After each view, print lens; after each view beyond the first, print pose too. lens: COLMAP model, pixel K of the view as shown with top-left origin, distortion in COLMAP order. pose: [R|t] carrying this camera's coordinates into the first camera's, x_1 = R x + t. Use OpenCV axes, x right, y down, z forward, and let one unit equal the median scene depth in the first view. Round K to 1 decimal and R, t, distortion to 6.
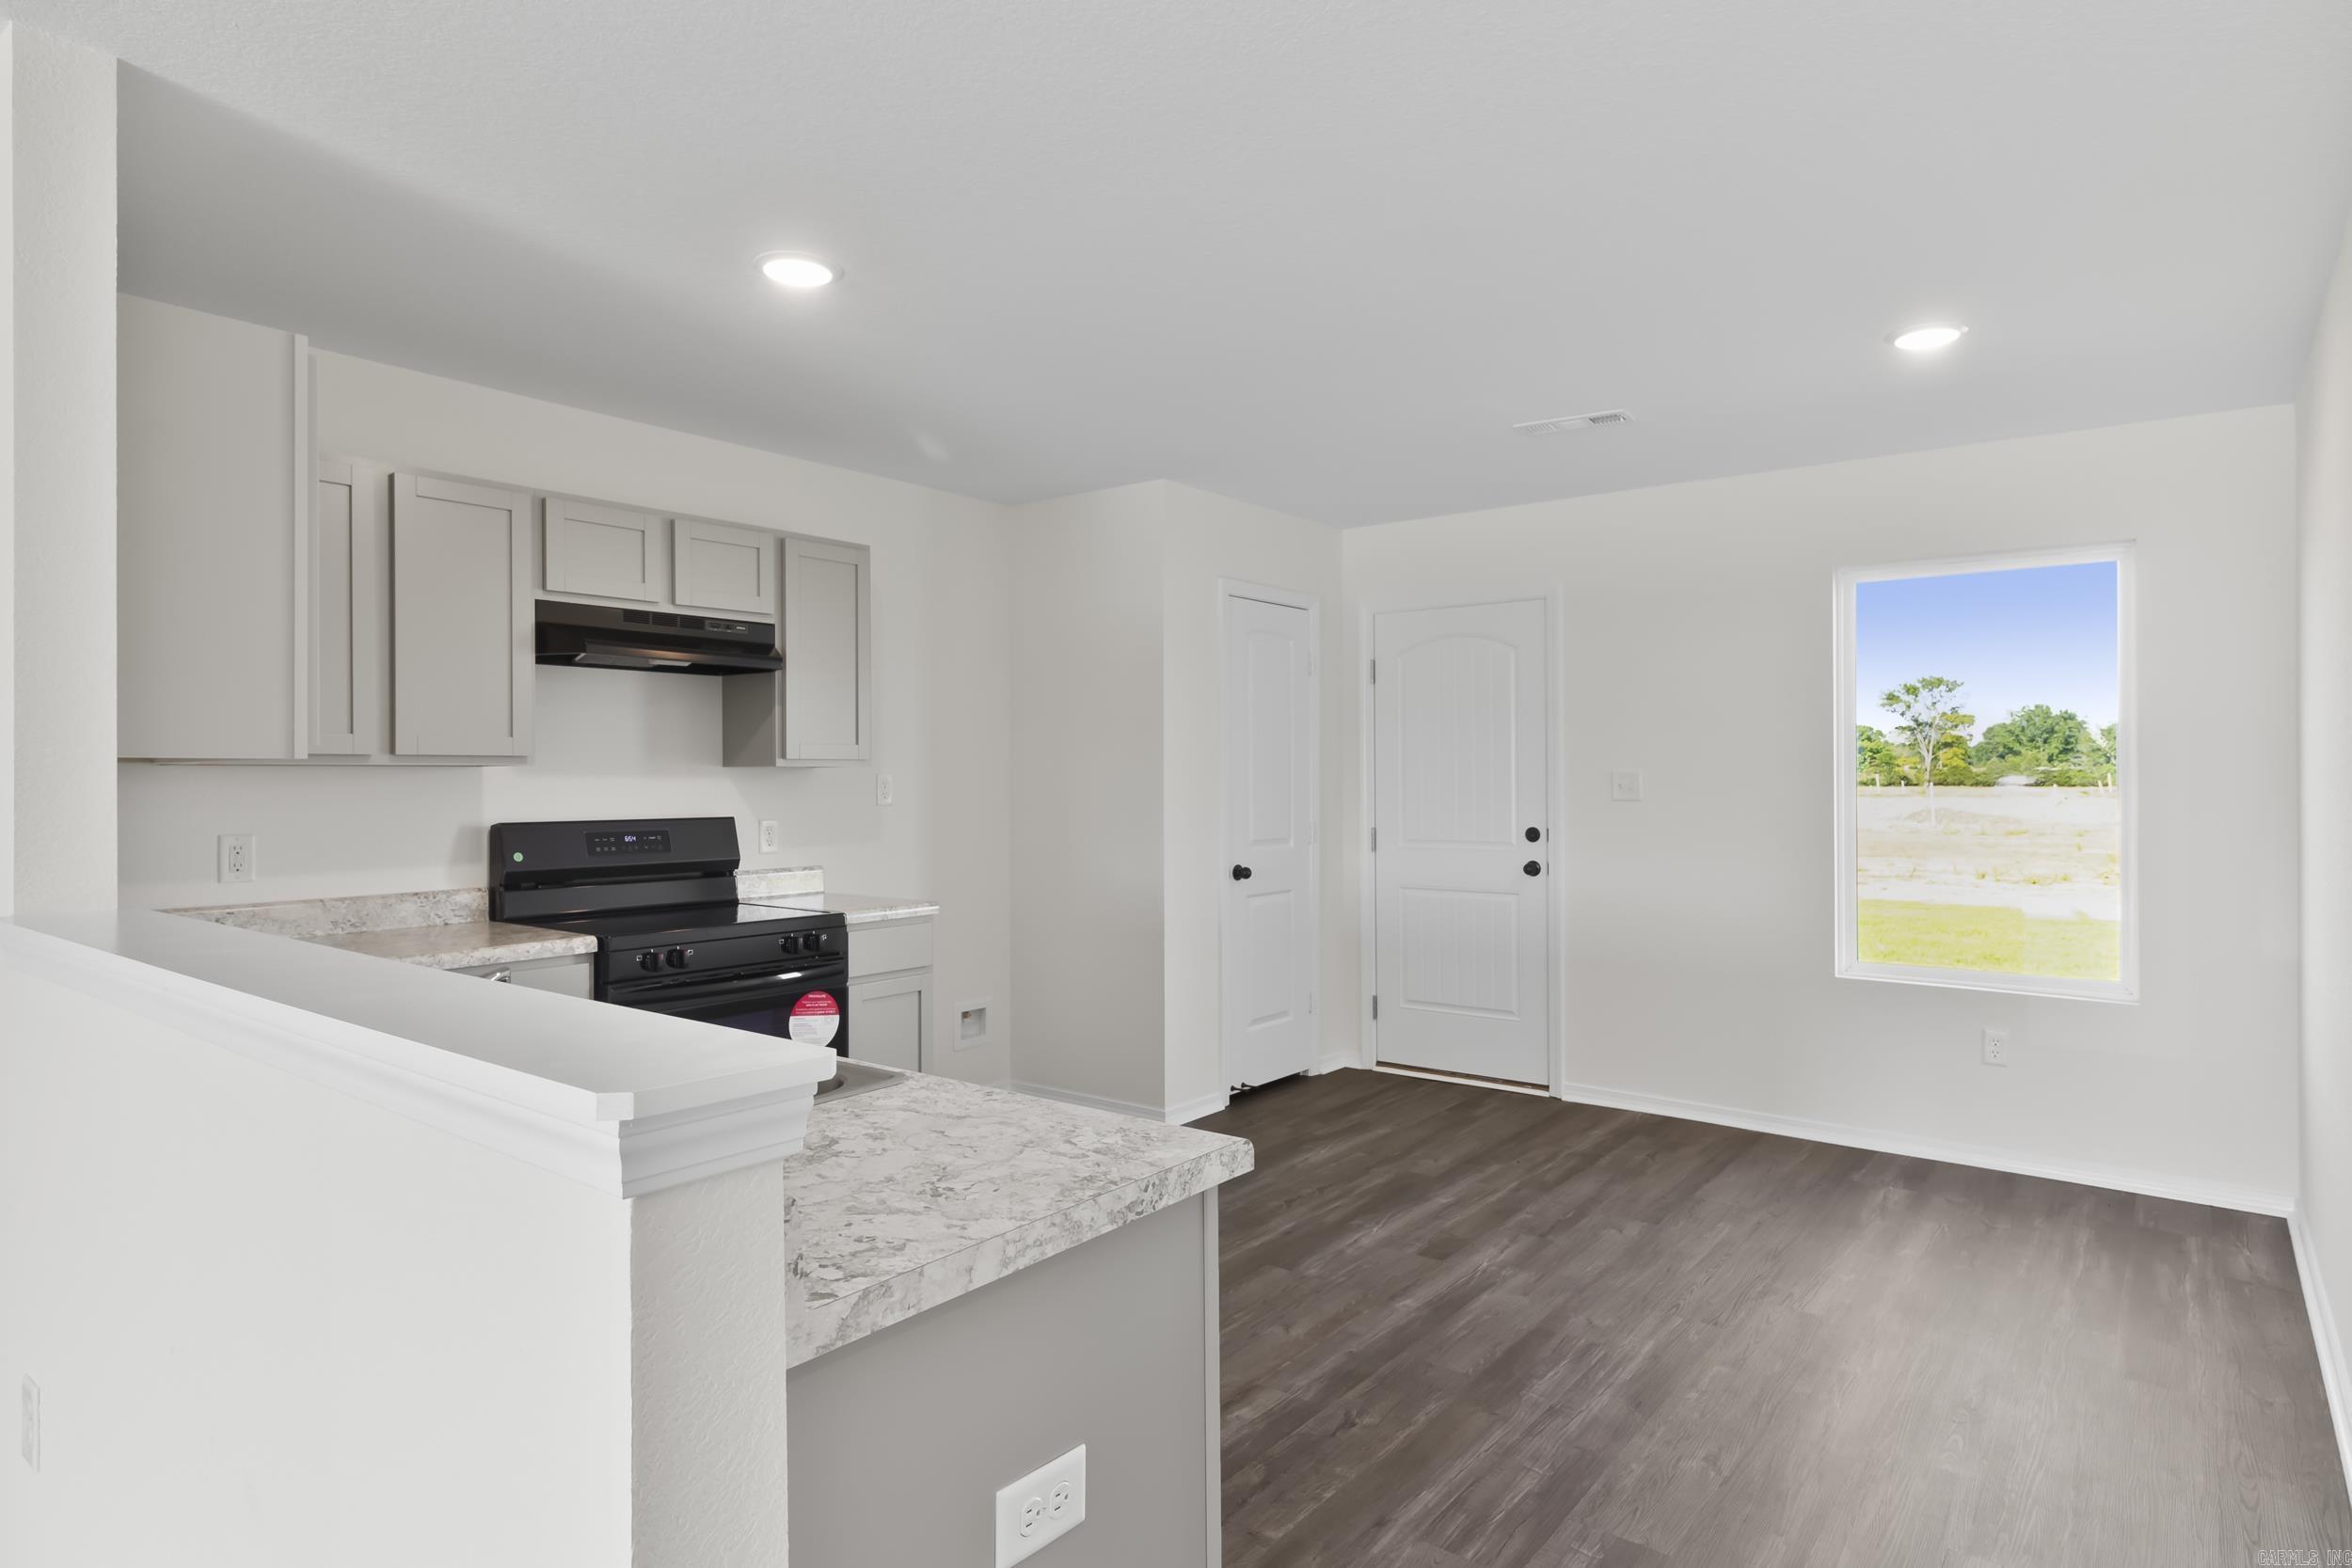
lens RADIAL K [[1338.6, 0, 1221.6], [0, 1338.6, 779.0], [0, 0, 1]] dist [0.005154, 0.000753]
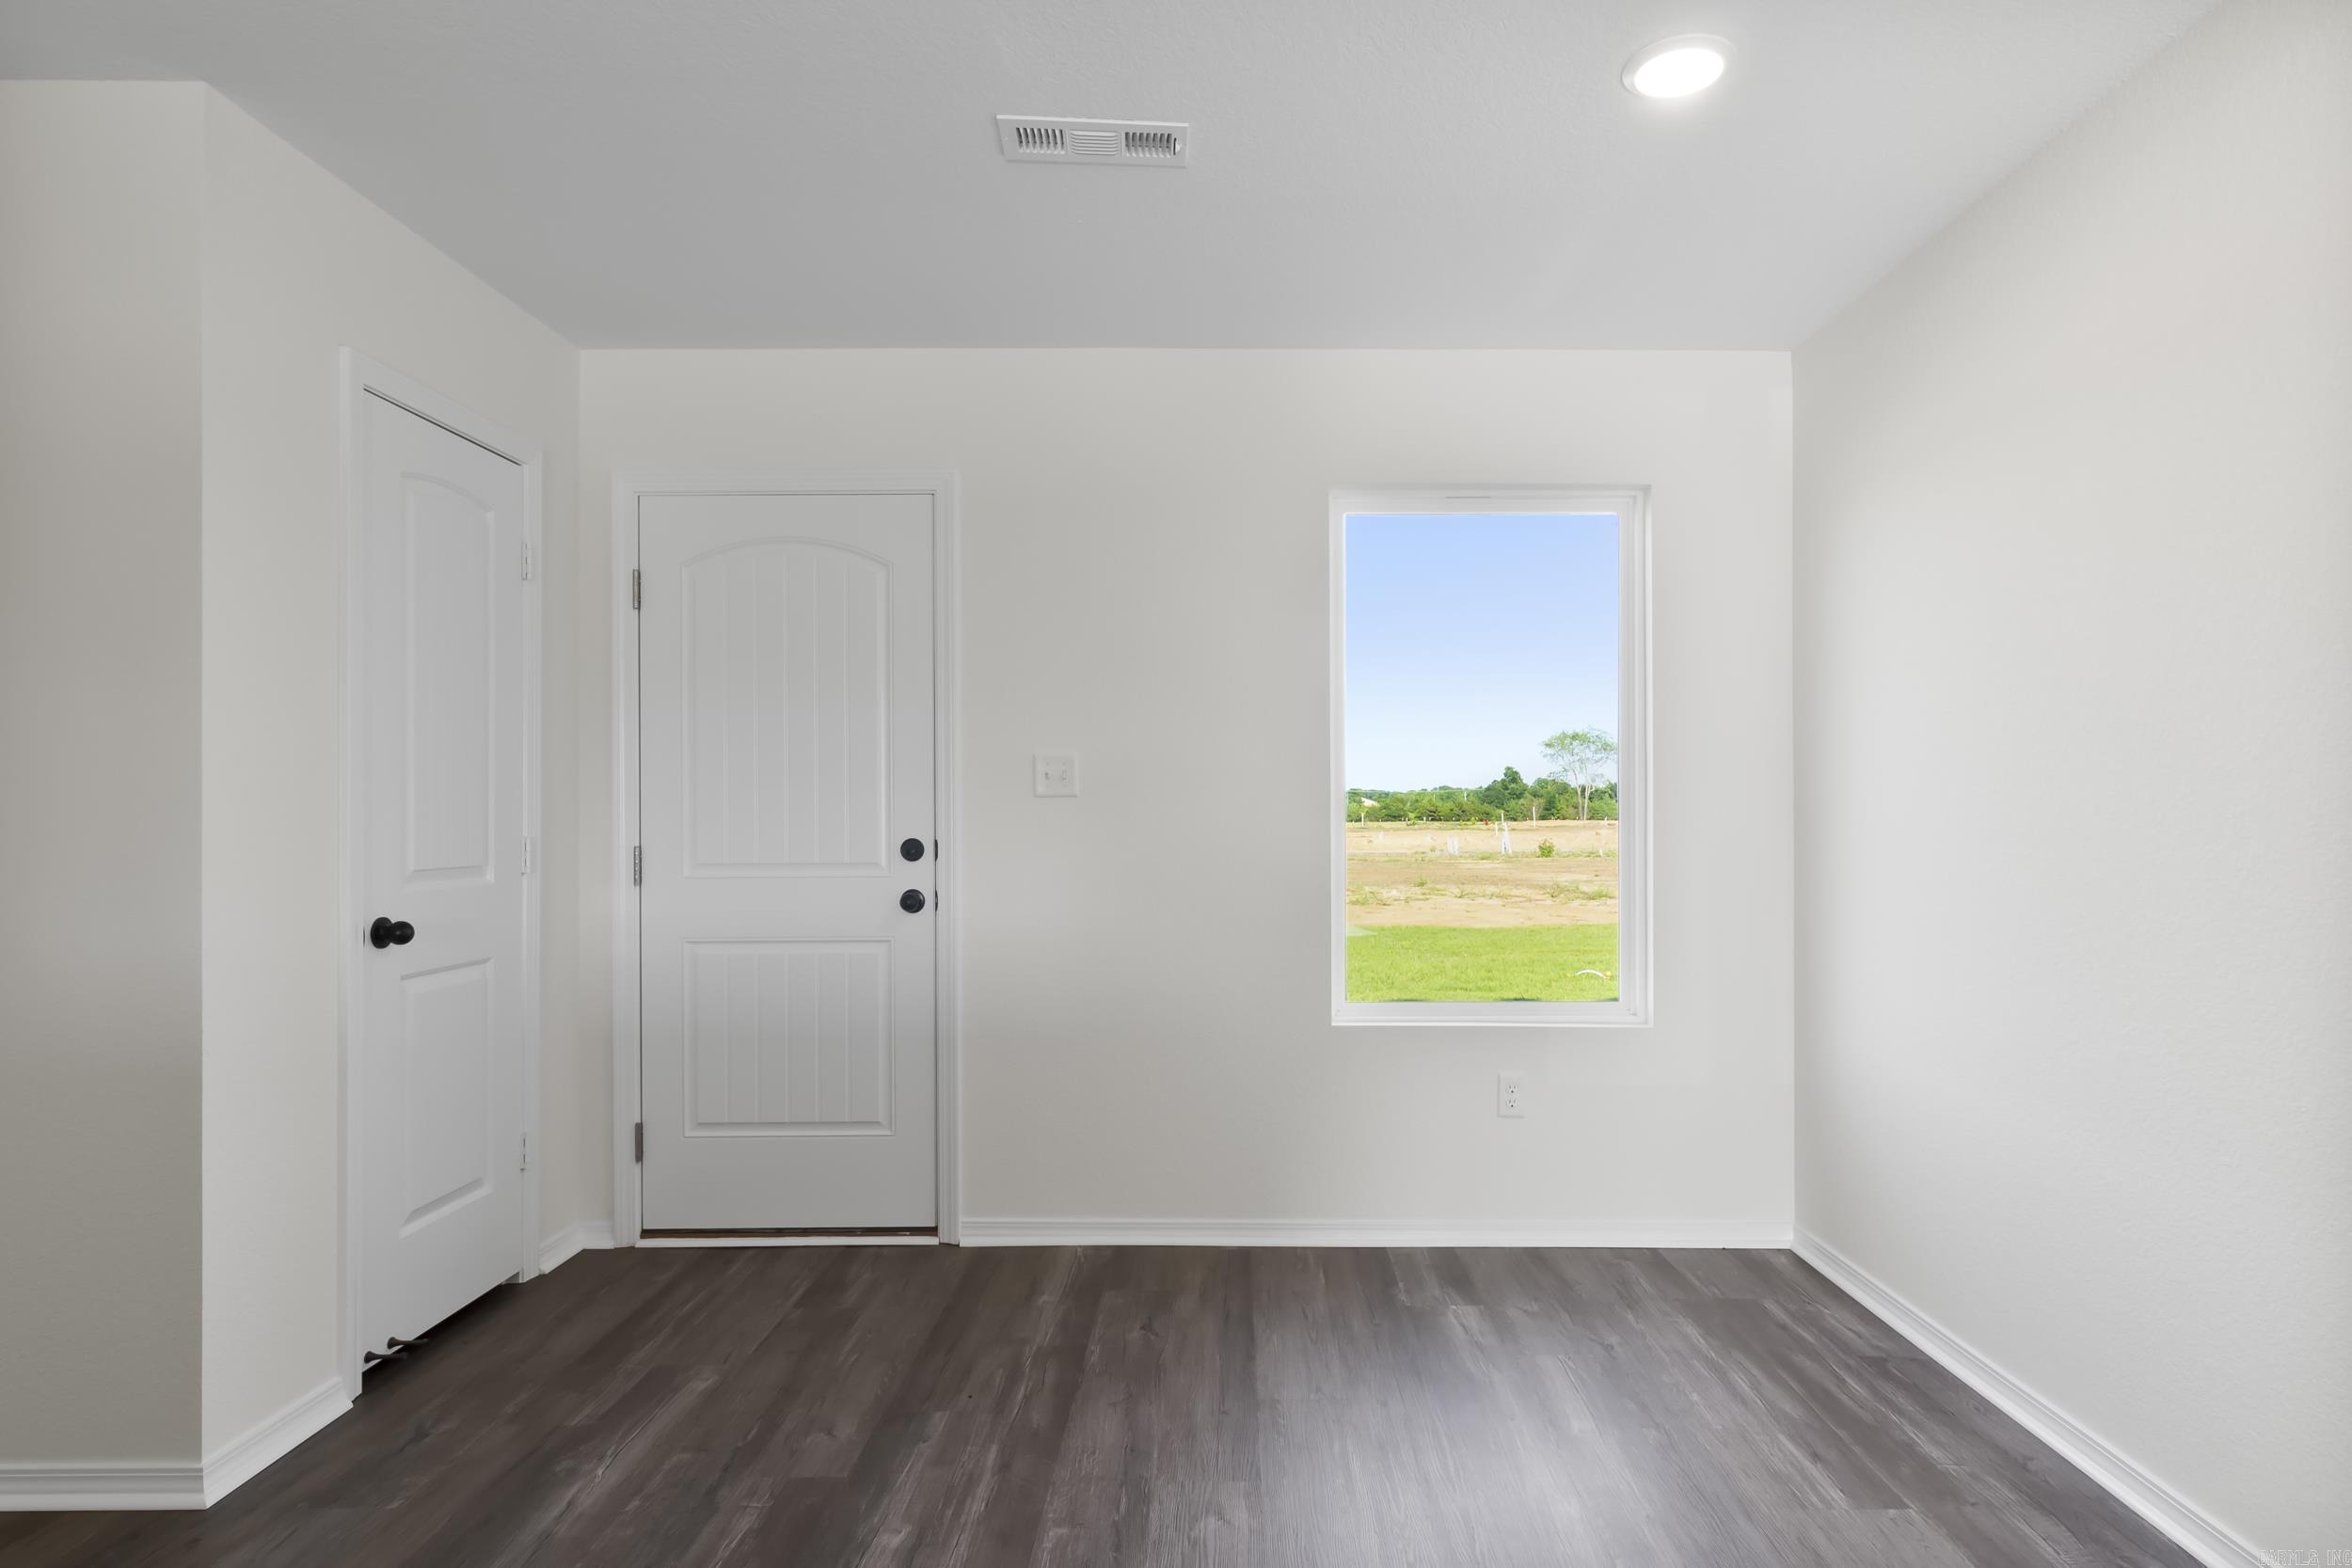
lens RADIAL K [[1270.7, 0, 1214.0], [0, 1270.7, 804.1], [0, 0, 1]] dist [0.003334, -0.001842]
pose [[0.800839, 0.003608, 0.598869, -0.026623], [0.004489, 0.999918, -0.012027, 0.029418], [-0.598863, 0.012320, 0.800757, 0.442536]]
